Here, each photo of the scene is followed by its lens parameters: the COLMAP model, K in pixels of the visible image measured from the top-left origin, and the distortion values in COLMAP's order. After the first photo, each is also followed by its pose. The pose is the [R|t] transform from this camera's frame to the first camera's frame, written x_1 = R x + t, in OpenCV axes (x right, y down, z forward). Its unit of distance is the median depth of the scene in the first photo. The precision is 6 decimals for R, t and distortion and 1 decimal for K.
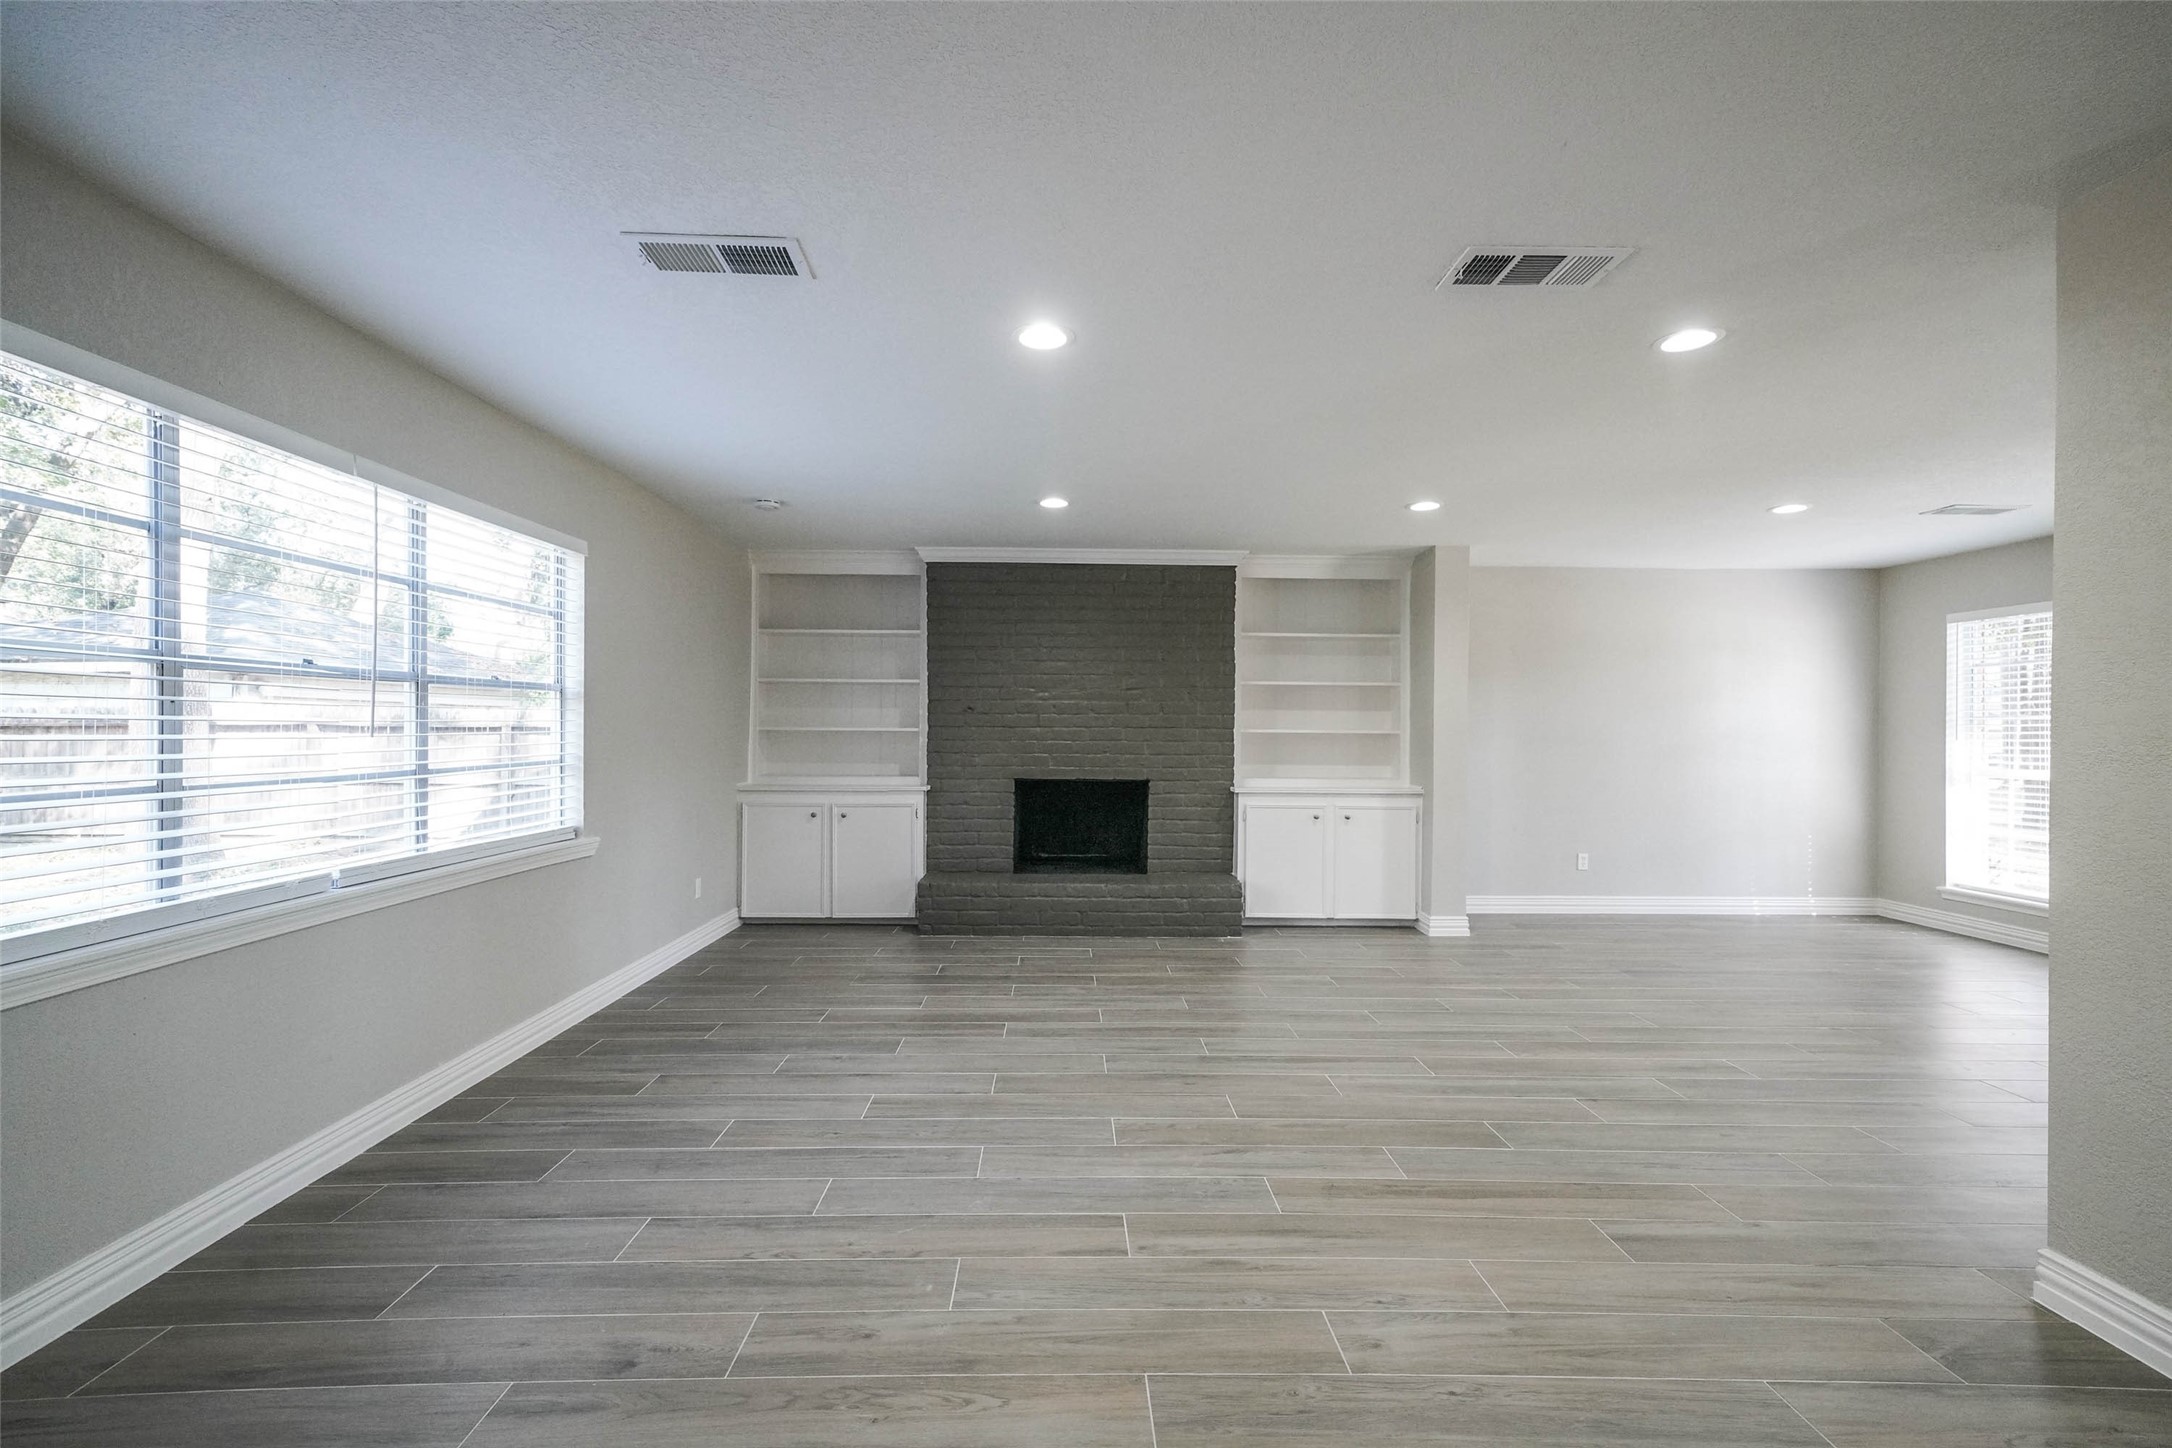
lens RADIAL K [[954.6, 0, 1077.0], [0, 954.6, 728.3], [0, 0, 1]] dist [0.009384, 0.001010]
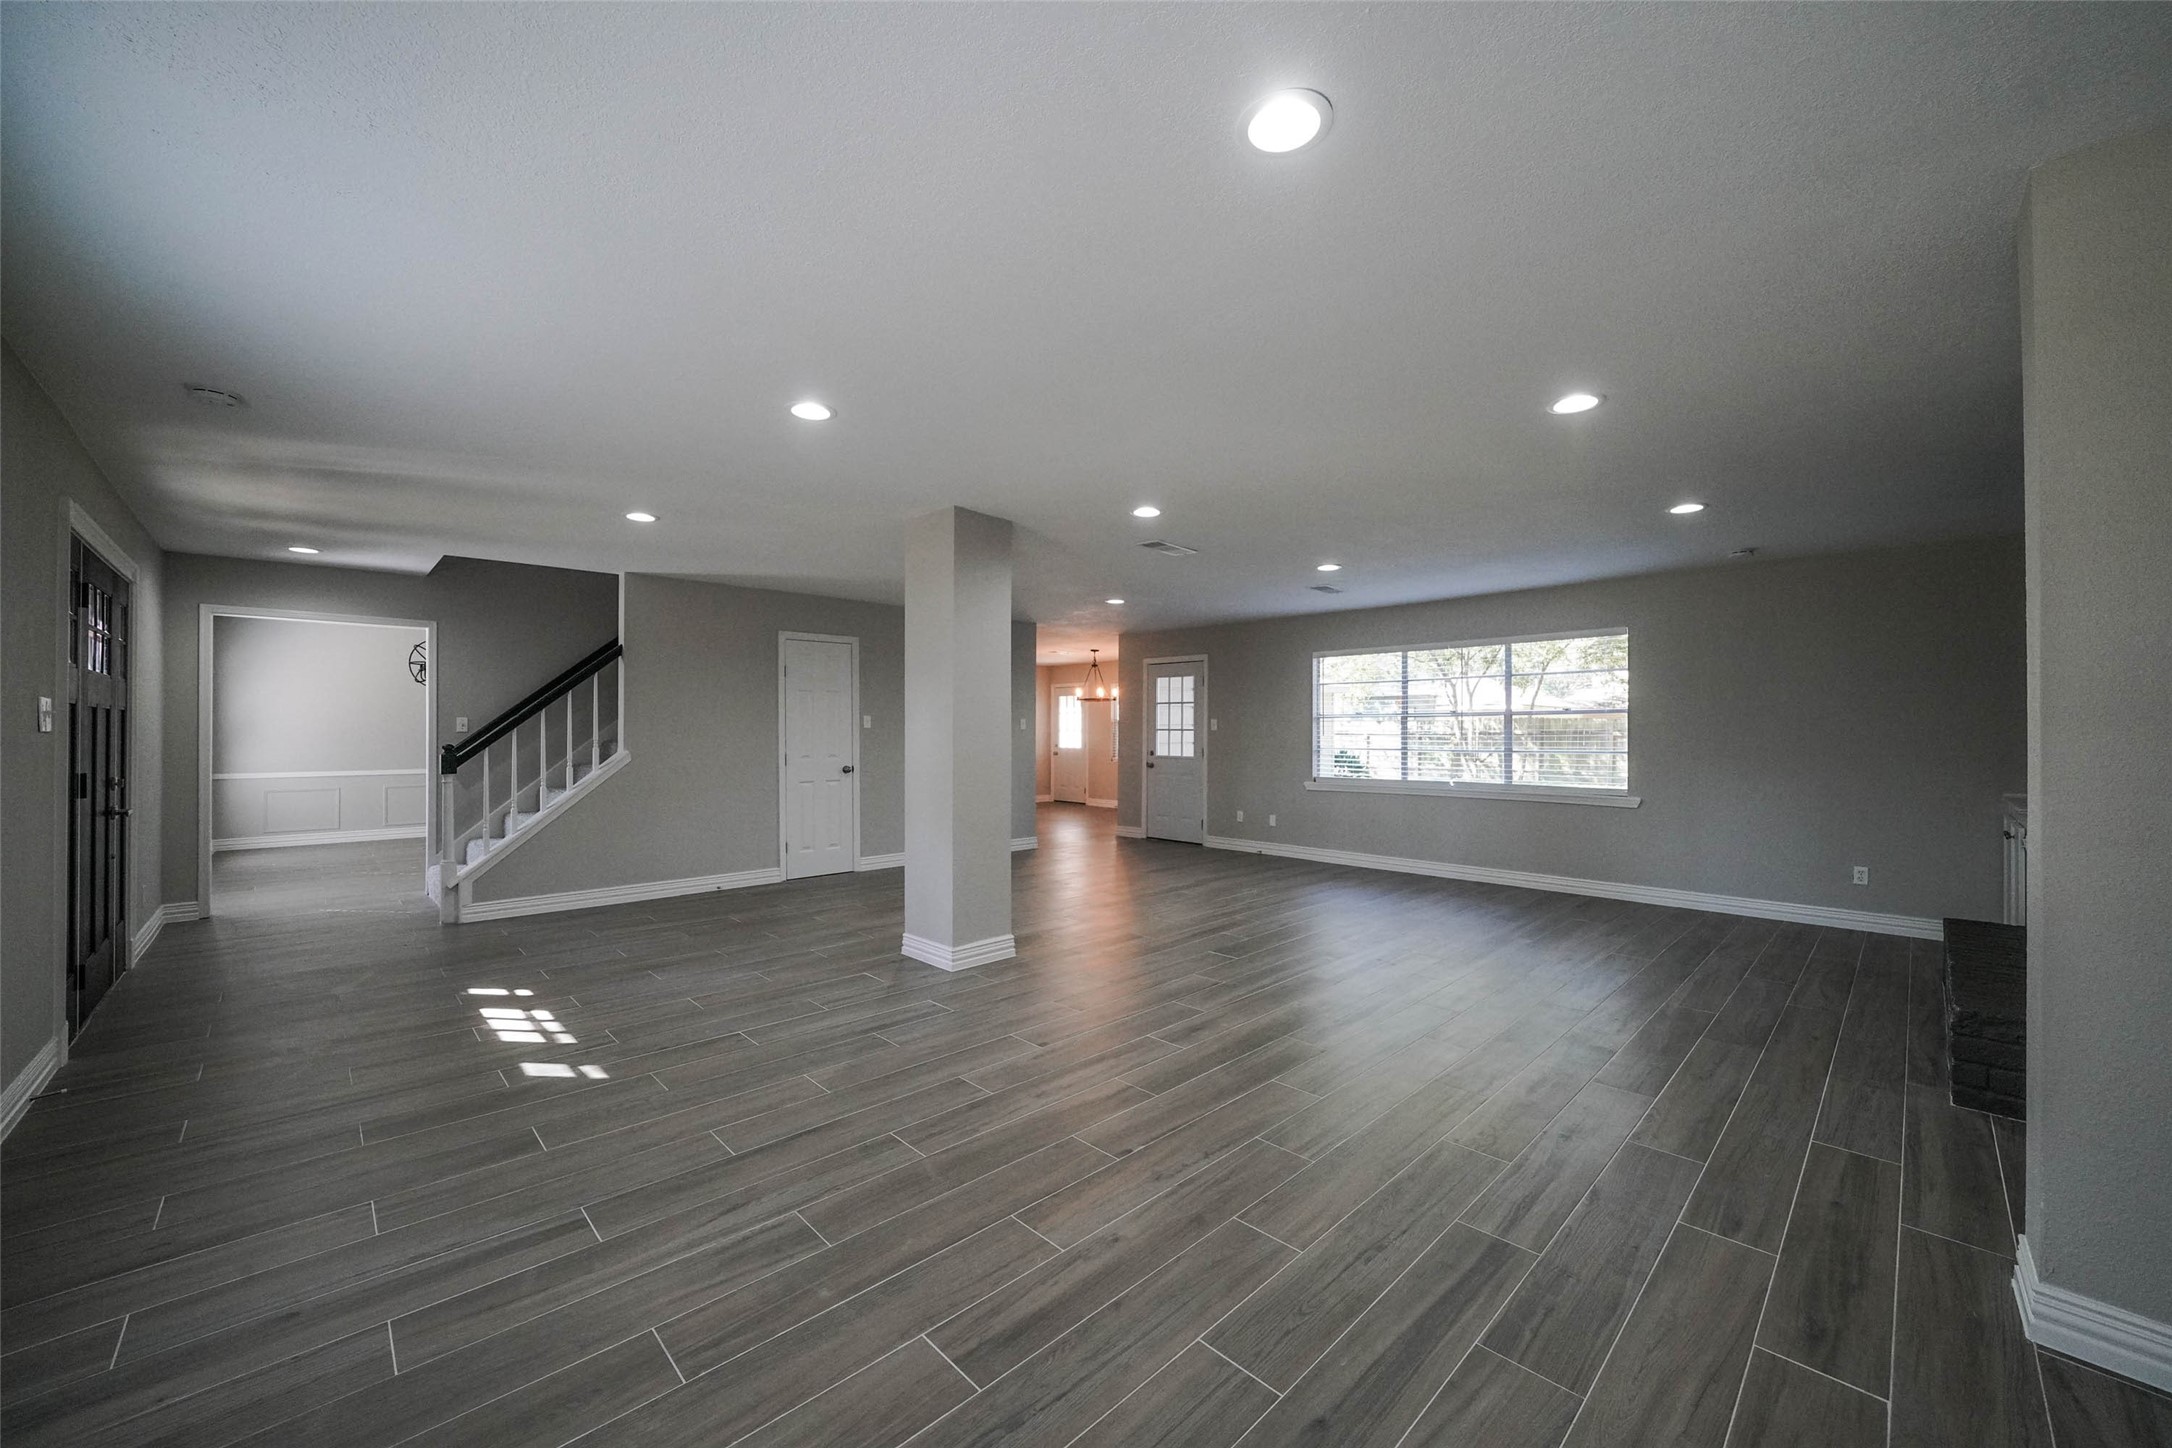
lens RADIAL K [[792.2, 0, 1087.5], [0, 792.2, 745.6], [0, 0, 1]] dist [-0.016933, 0.001930]
pose [[-0.727696, 0.002279, -0.685896, 0.823527], [-0.006902, 0.999920, 0.010645, 0.009142], [0.685865, 0.012480, -0.727622, 0.949946]]
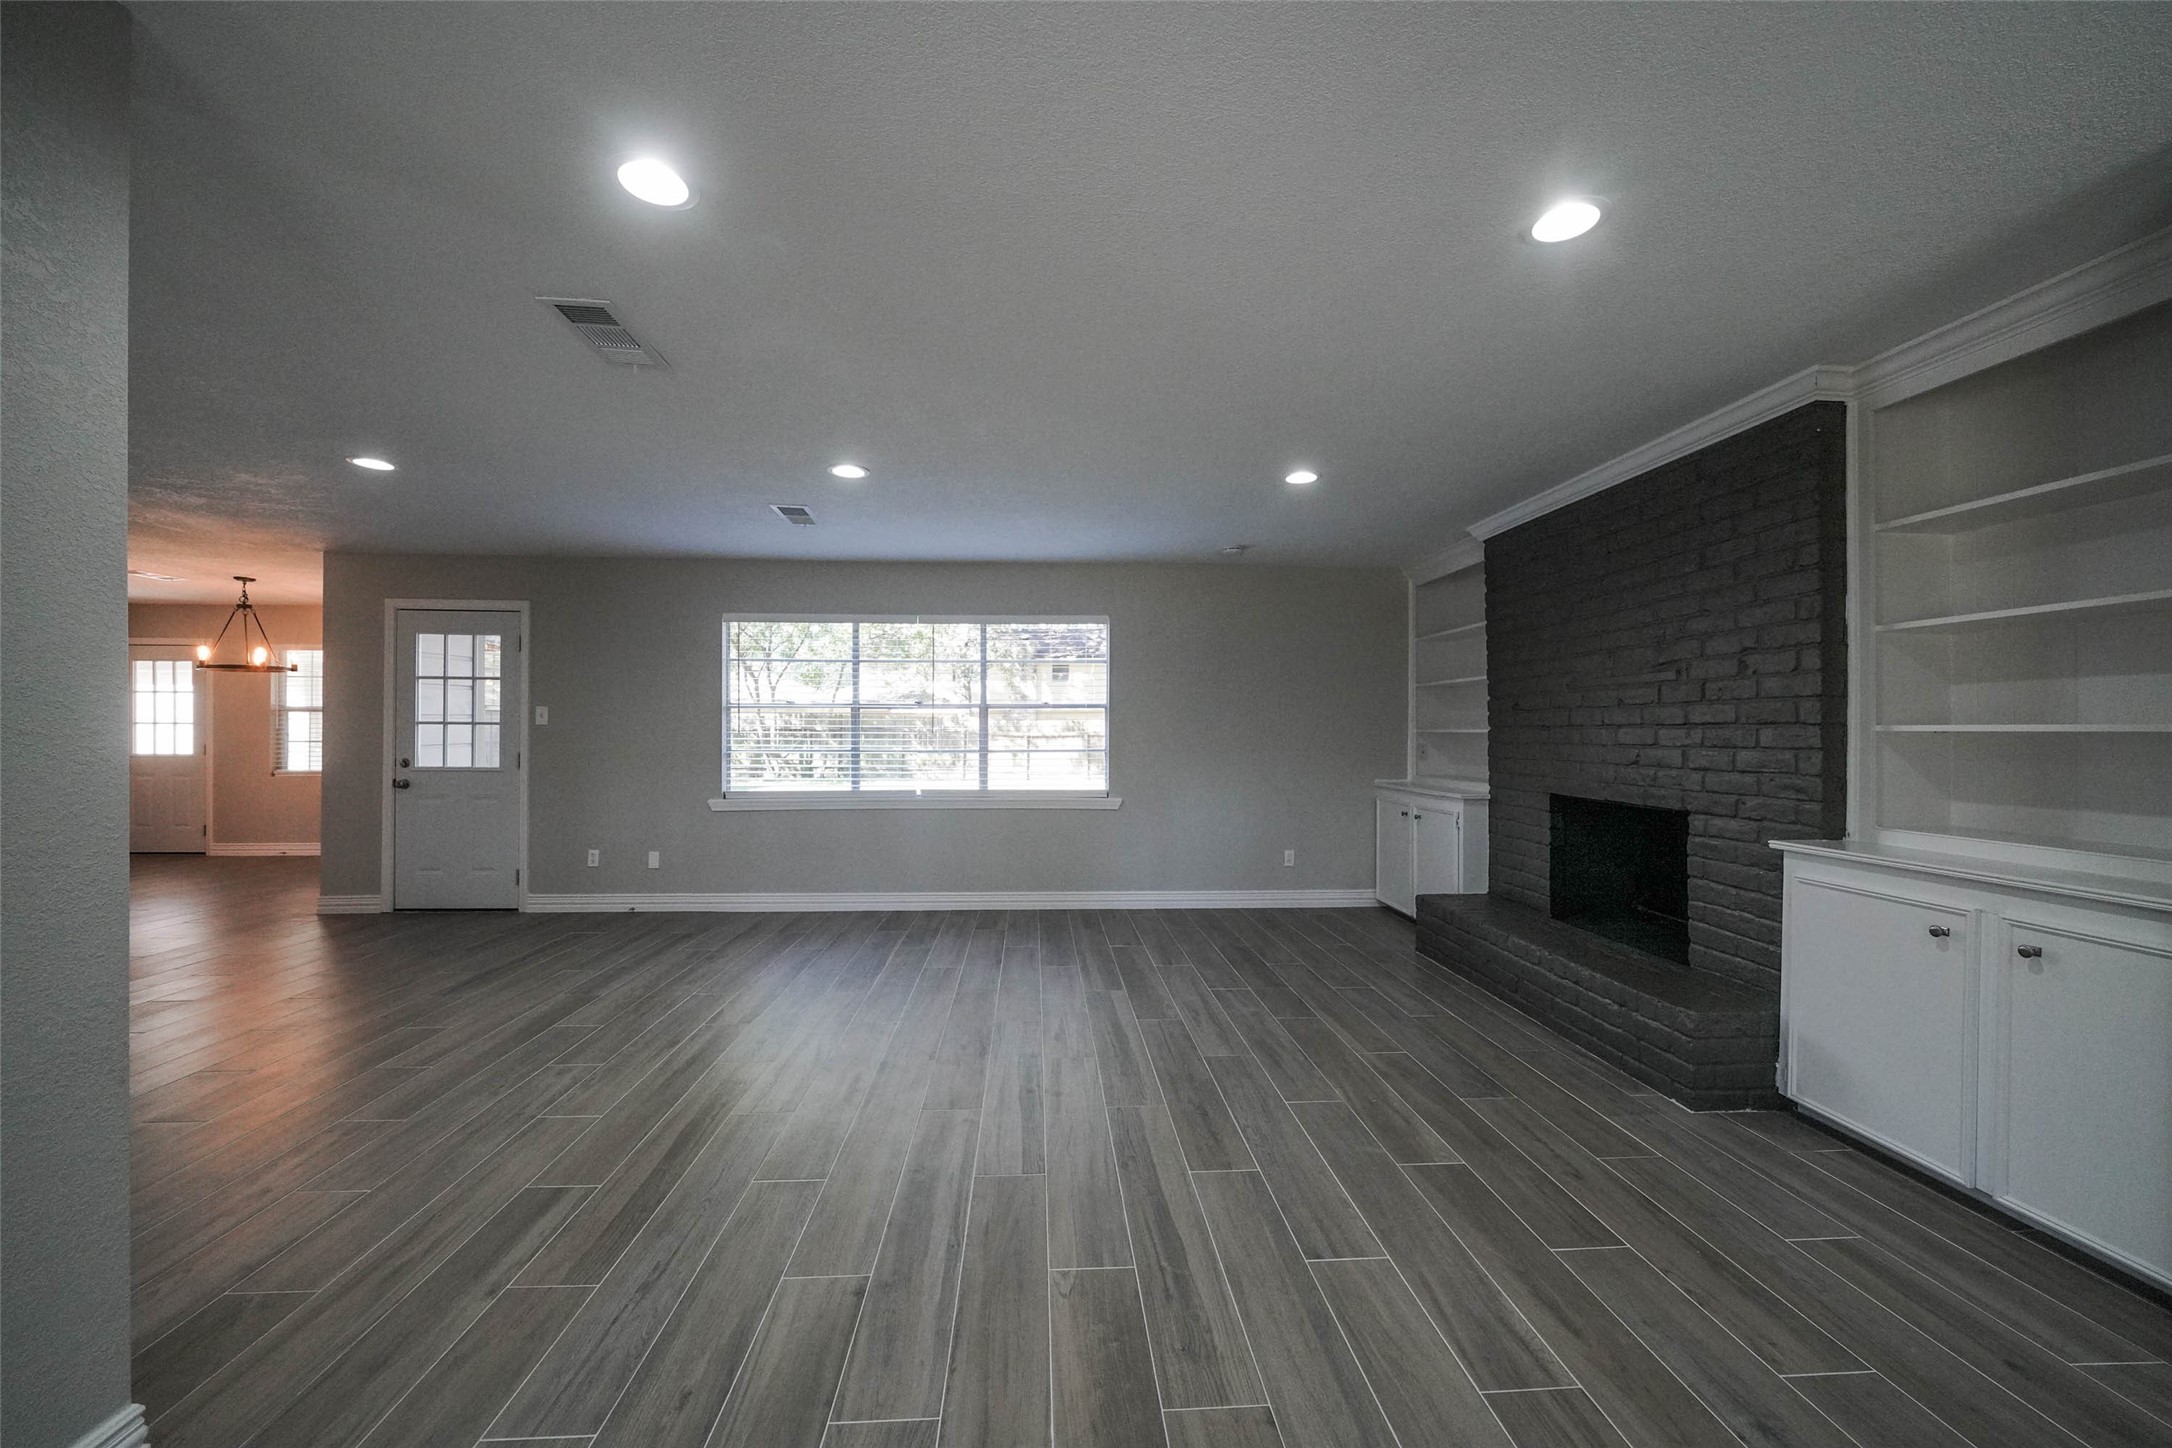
lens RADIAL K [[812.7, 0, 1073.6], [0, 812.7, 728.0], [0, 0, 1]] dist [-0.011355, -0.000540]
pose [[0.038683, -0.010266, -0.999199, 0.599959], [-0.001869, 0.999945, -0.010346, 0.007921], [0.999250, 0.002268, 0.038661, 0.617281]]
